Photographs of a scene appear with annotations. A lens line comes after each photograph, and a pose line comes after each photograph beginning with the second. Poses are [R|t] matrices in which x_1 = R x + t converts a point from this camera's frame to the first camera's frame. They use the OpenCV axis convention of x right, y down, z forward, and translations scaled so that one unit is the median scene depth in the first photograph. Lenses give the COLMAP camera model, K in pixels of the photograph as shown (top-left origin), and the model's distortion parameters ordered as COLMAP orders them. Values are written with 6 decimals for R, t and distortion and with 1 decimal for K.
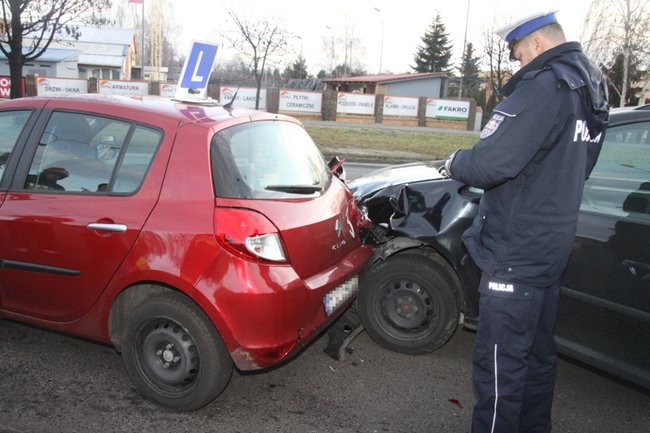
lens RADIAL K [[568.7, 0, 325.0], [0, 568.7, 216.5], [0, 0, 1]] dist [-0.120959, 0.124693]
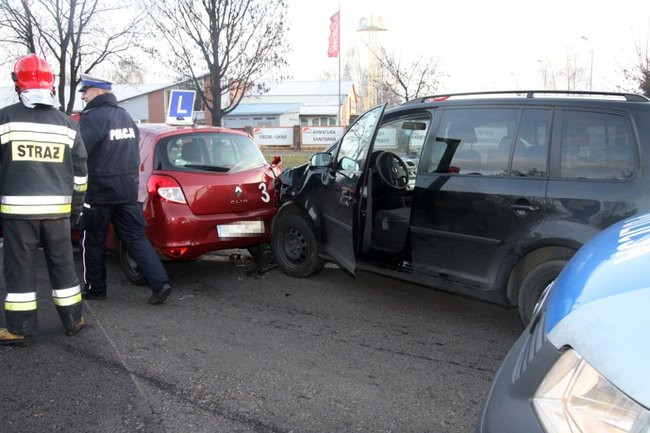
lens RADIAL K [[568.7, 0, 325.0], [0, 568.7, 216.5], [0, 0, 1]] dist [-0.120959, 0.124693]
pose [[0.921657, -0.009639, -0.387886, 0.148661], [-0.019065, 0.997359, -0.070083, 0.033785], [0.387537, 0.071988, 0.919039, -0.071558]]
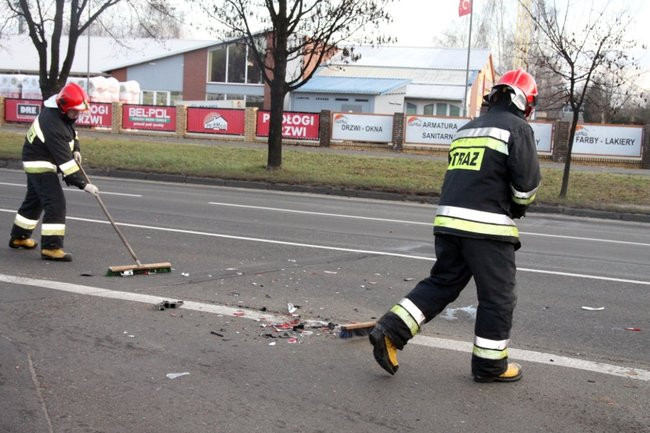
lens RADIAL K [[851.6, 0, 311.3], [0, 851.6, 217.2], [0, 0, 1]] dist [-0.026907, -0.020586]
pose [[0.855210, 0.039741, -0.516756, 0.144946], [-0.104504, 0.989800, -0.096829, 0.028829], [0.507637, 0.136812, 0.850639, -0.054353]]
